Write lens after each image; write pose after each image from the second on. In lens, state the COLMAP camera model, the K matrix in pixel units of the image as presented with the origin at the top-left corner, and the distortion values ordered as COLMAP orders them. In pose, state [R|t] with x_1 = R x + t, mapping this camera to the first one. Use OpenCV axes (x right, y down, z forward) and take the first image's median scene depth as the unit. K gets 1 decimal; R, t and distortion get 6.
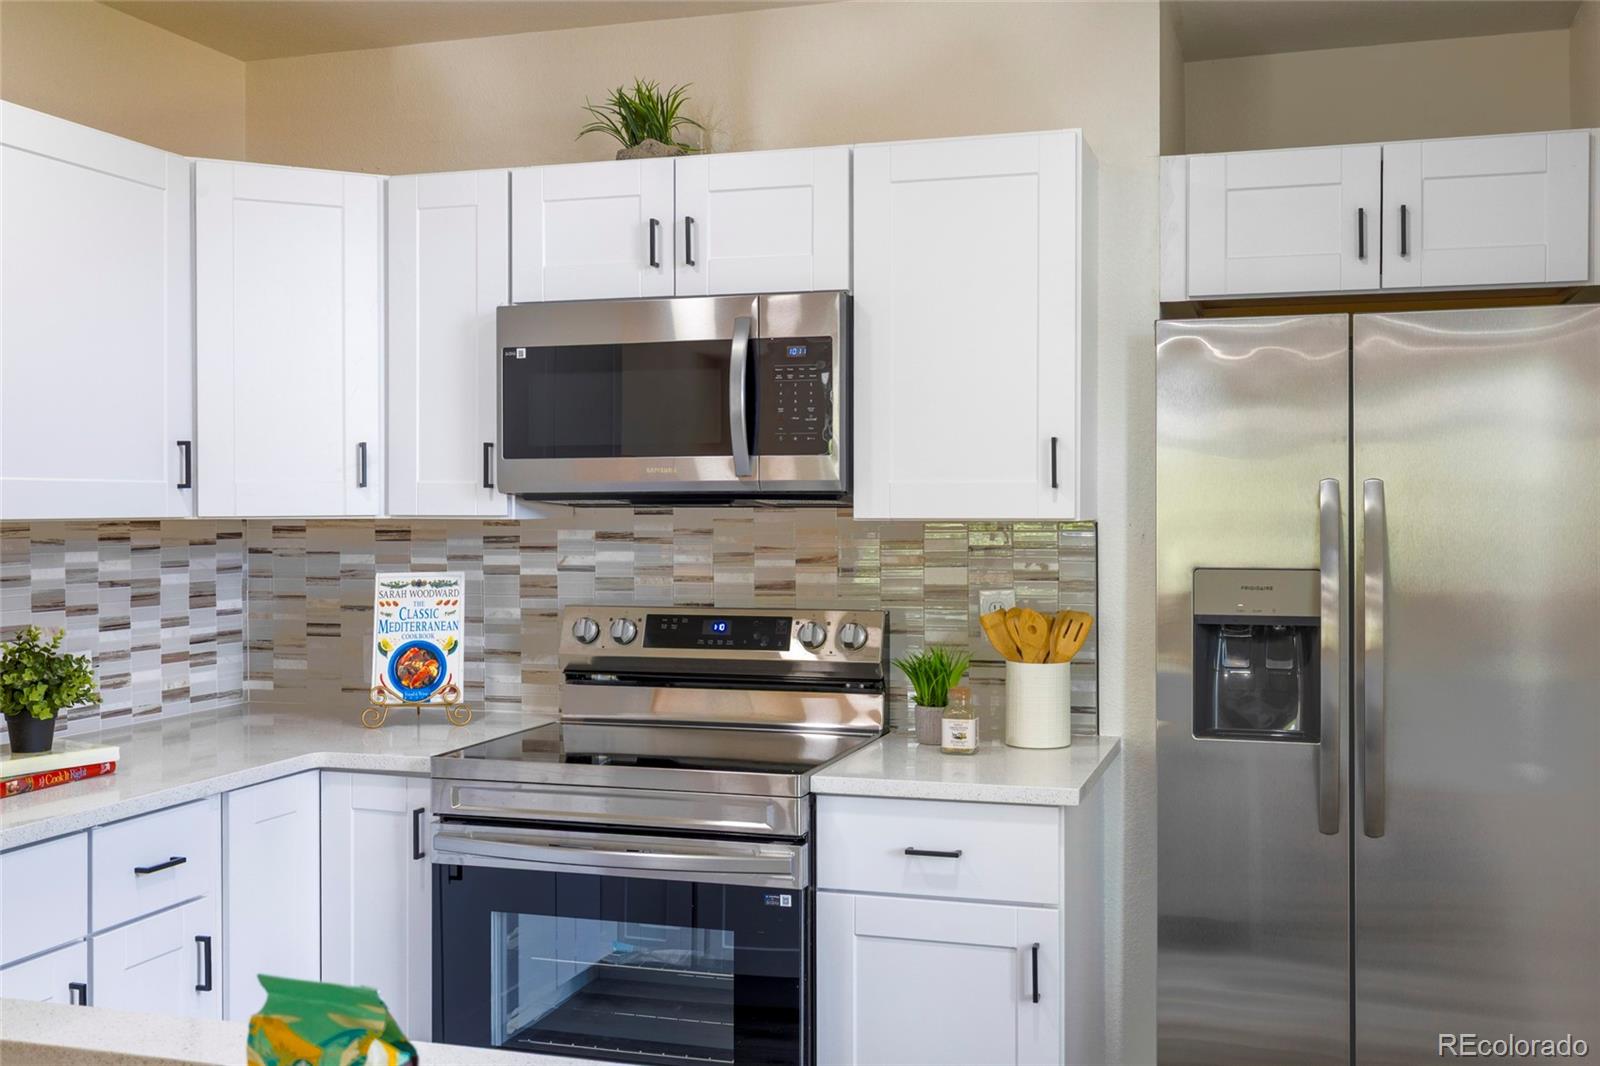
lens RADIAL K [[1569.5, 0, 804.7], [0, 1569.5, 528.3], [0, 0, 1]] dist [0.005014, 0.000000]
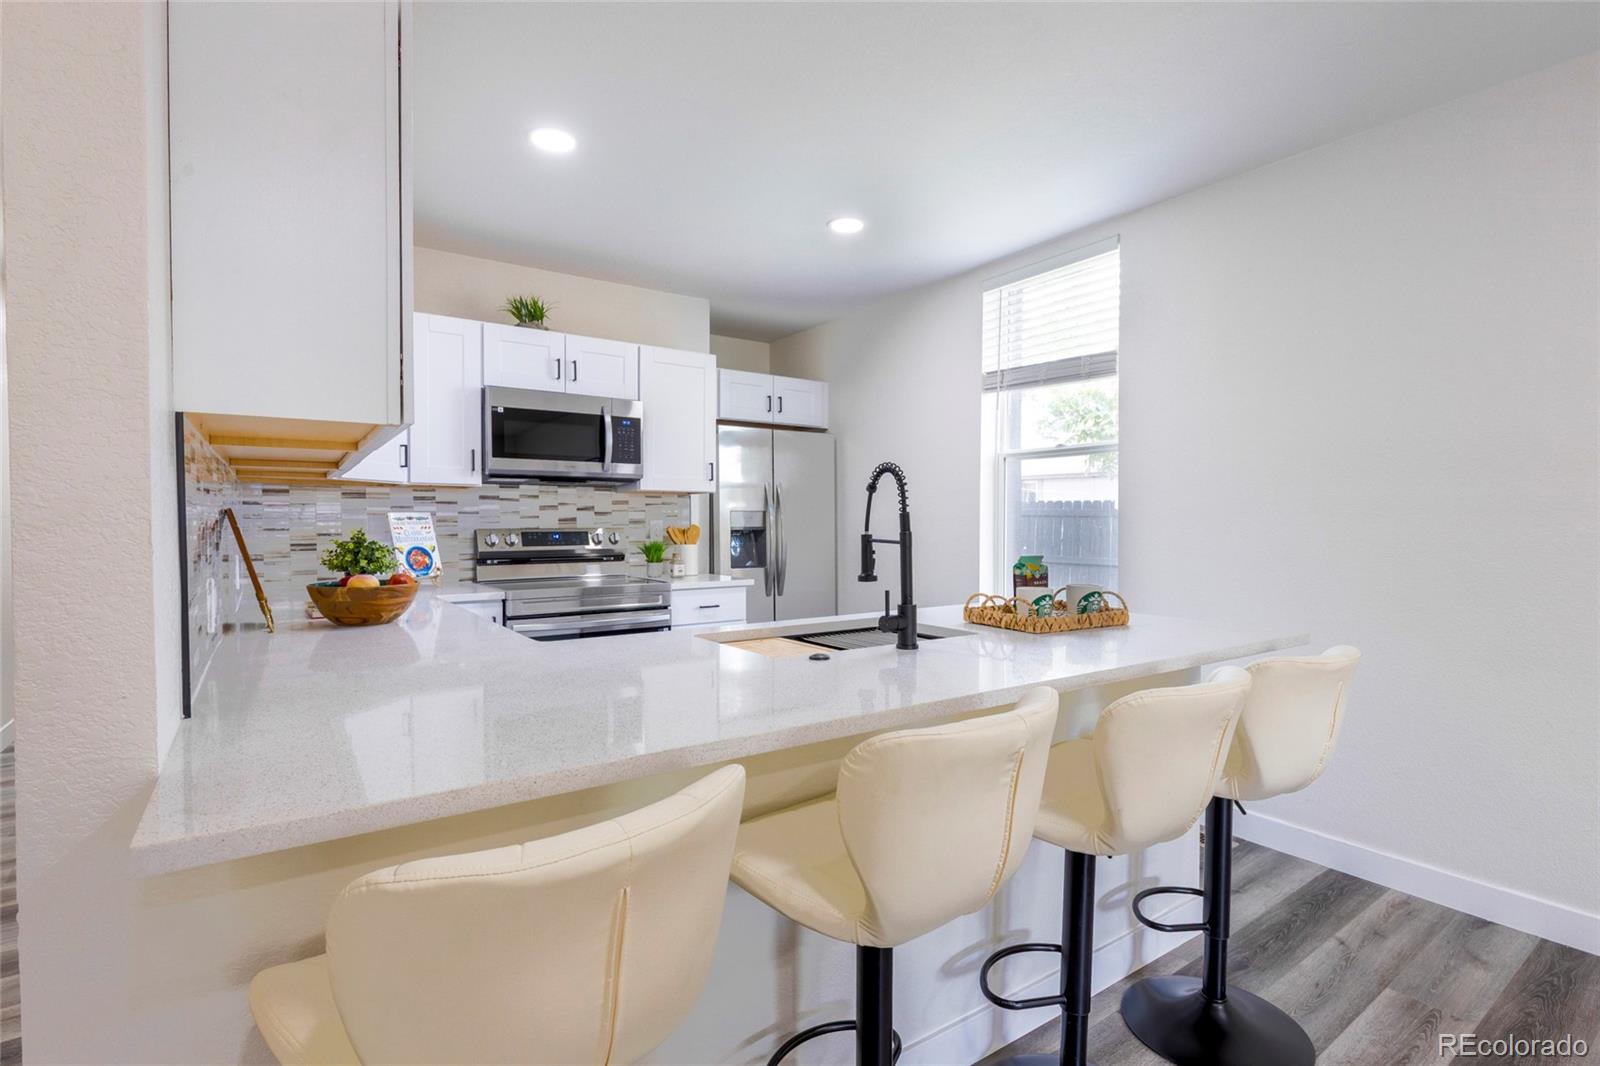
lens RADIAL K [[764.0, 0, 806.5], [0, 764.0, 534.4], [0, 0, 1]] dist [0.017059, 0.000326]
pose [[0.618774, -0.013292, 0.785457, -0.727438], [0.007990, 0.999912, 0.010626, 0.051421], [-0.785529, -0.000299, 0.618825, 0.003114]]
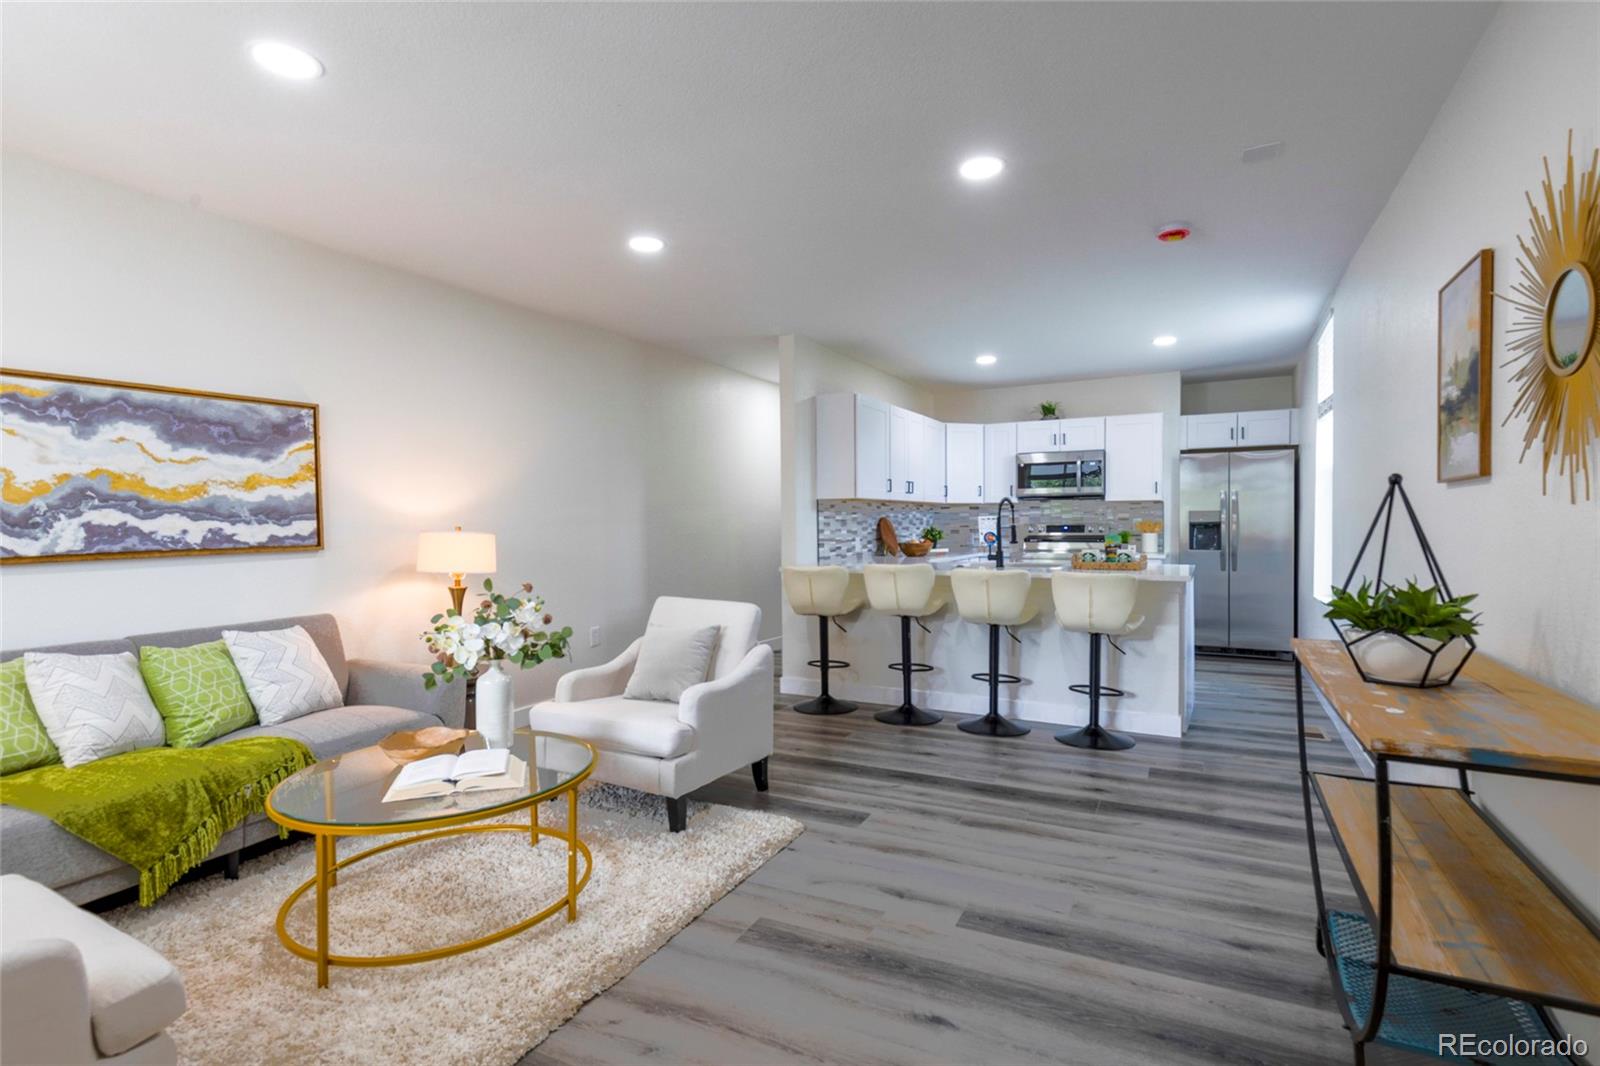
lens RADIAL K [[764.0, 0, 768.4], [0, 764.0, 544.7], [0, 0, 1]] dist [0.017059, 0.000326]
pose [[0.980797, 0.001324, -0.195027, -0.445894], [-0.000248, 0.999985, 0.005541, 0.098400], [0.195031, -0.005386, 0.980782, -1.221209]]
